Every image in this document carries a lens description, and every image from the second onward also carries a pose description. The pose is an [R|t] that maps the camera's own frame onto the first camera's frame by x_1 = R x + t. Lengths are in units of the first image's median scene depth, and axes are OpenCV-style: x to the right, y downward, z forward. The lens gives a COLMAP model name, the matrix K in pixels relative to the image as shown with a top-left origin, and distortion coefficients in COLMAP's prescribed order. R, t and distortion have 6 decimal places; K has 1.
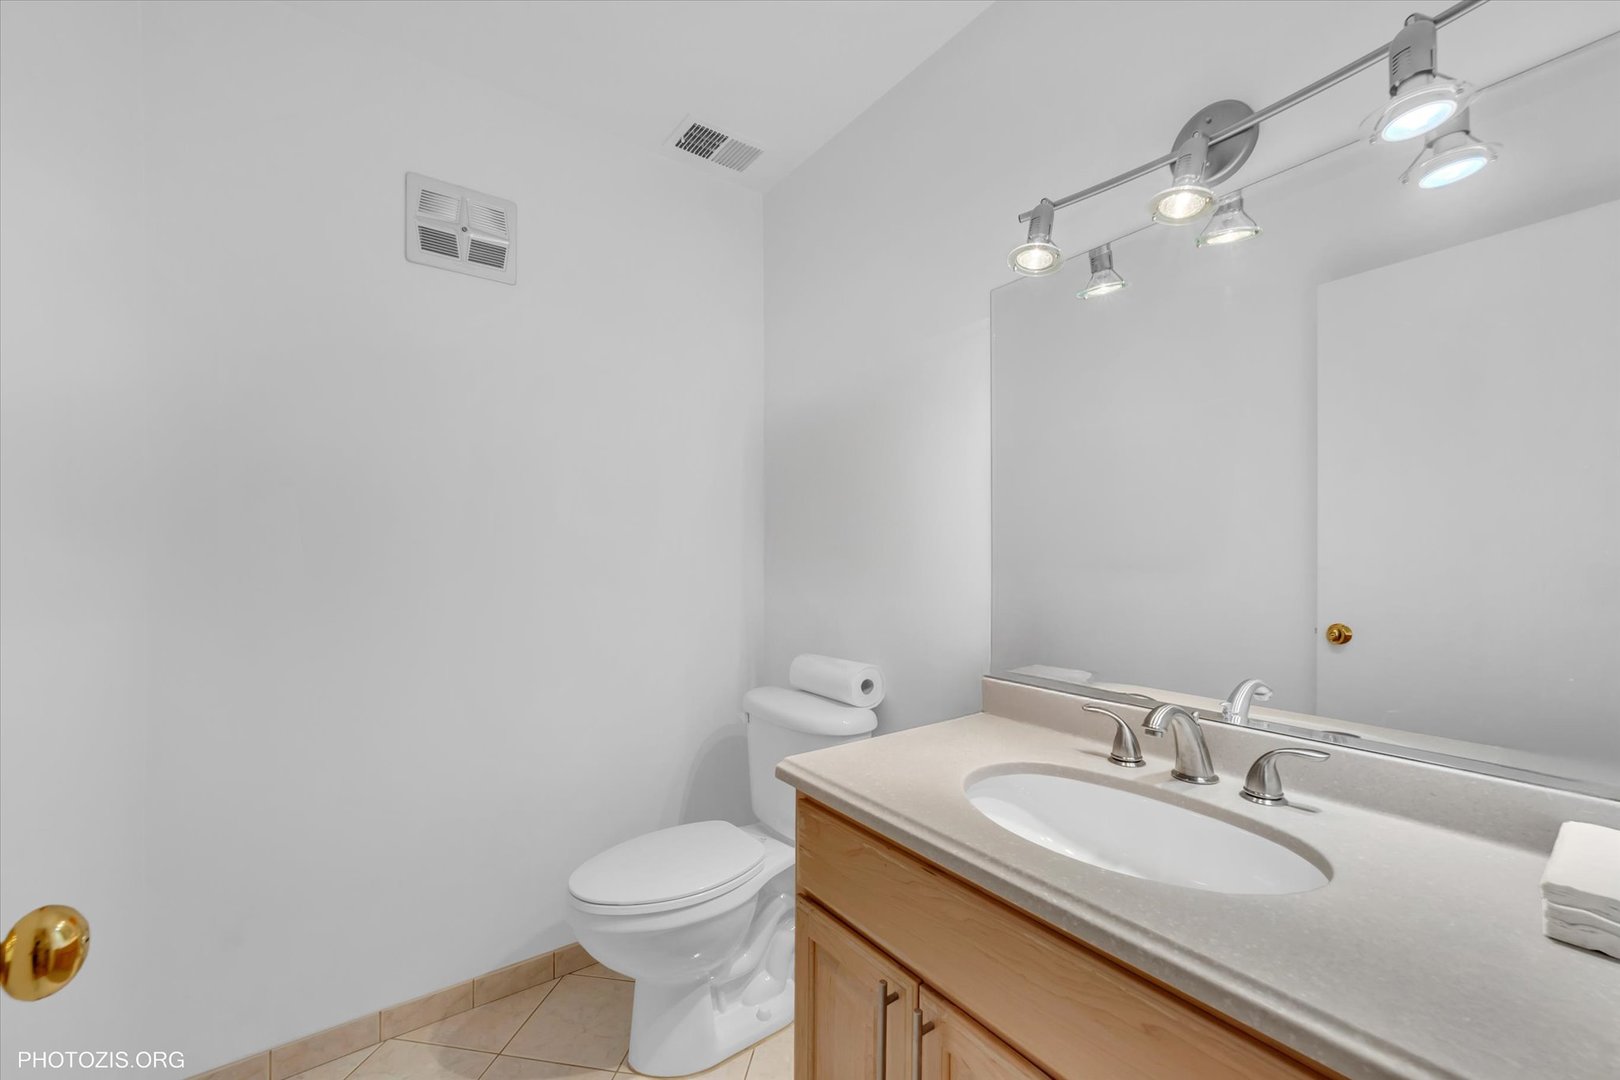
lens RADIAL K [[624.9, 0, 800.2], [0, 624.9, 546.6], [0, 0, 1]] dist [0.002302, 0.000088]
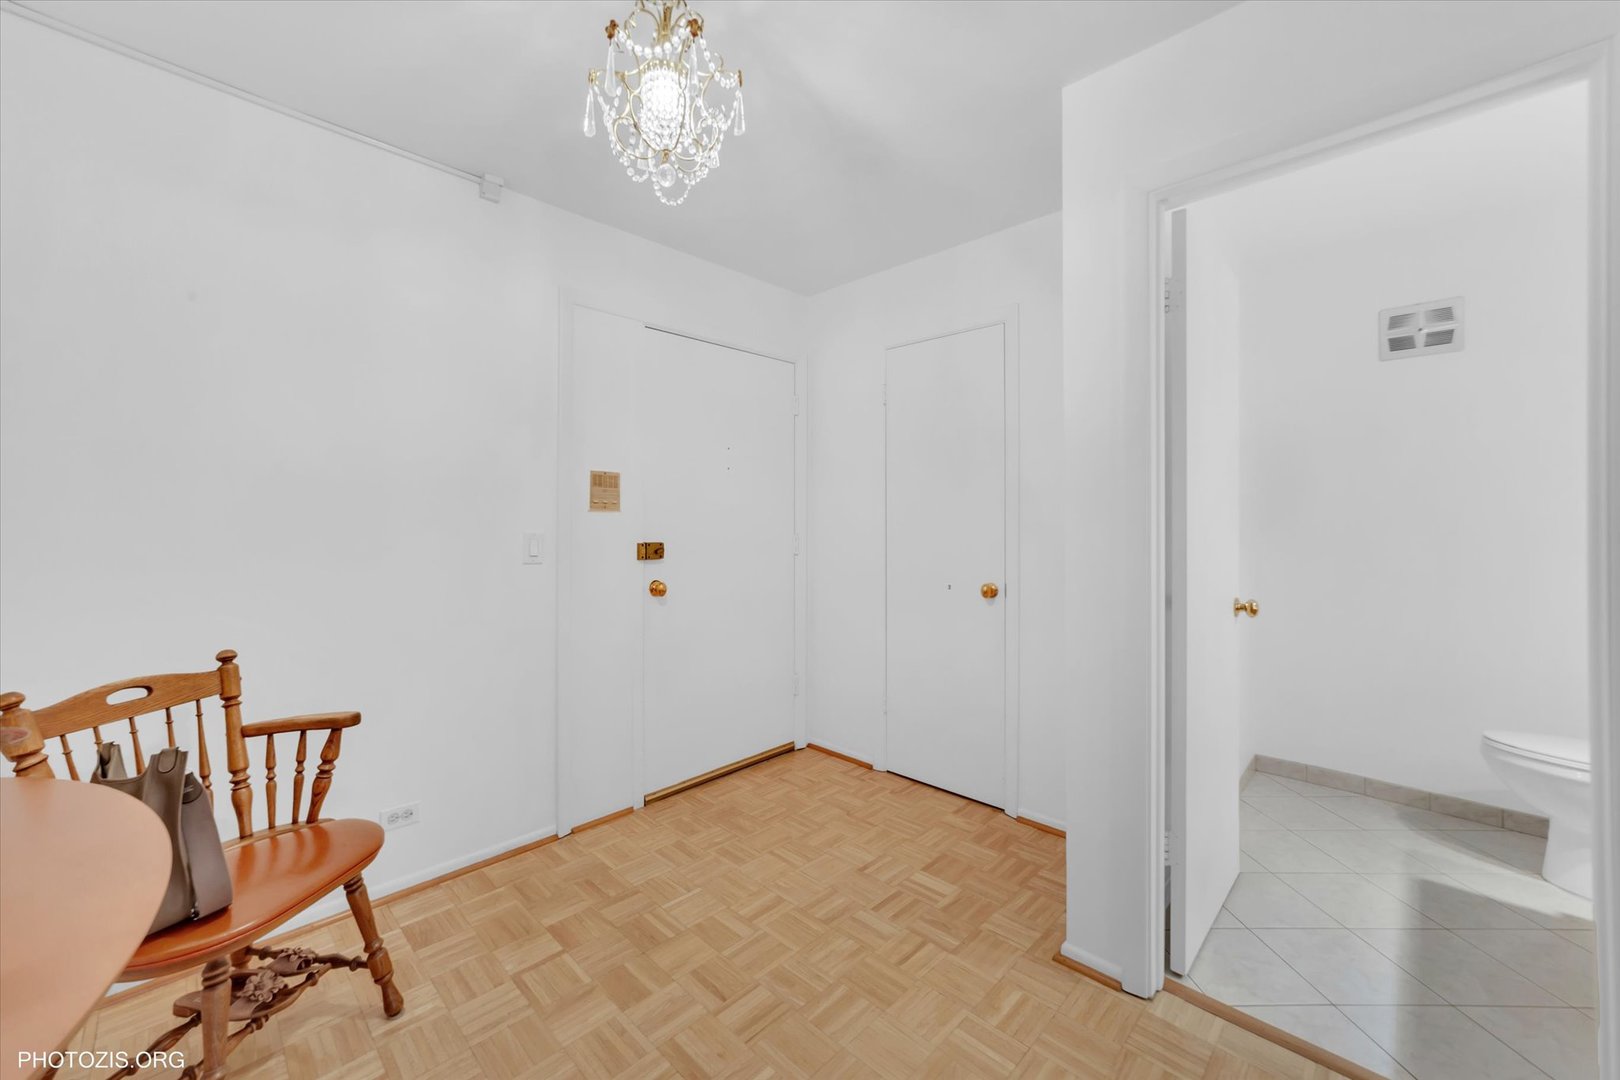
lens RADIAL K [[624.9, 0, 800.7], [0, 624.9, 532.3], [0, 0, 1]] dist [0.002302, 0.000088]
pose [[0.174783, 0.012160, -0.984532, 0.822168], [0.007989, 0.999873, 0.013768, -0.007323], [0.984575, -0.010272, 0.174664, -0.918988]]
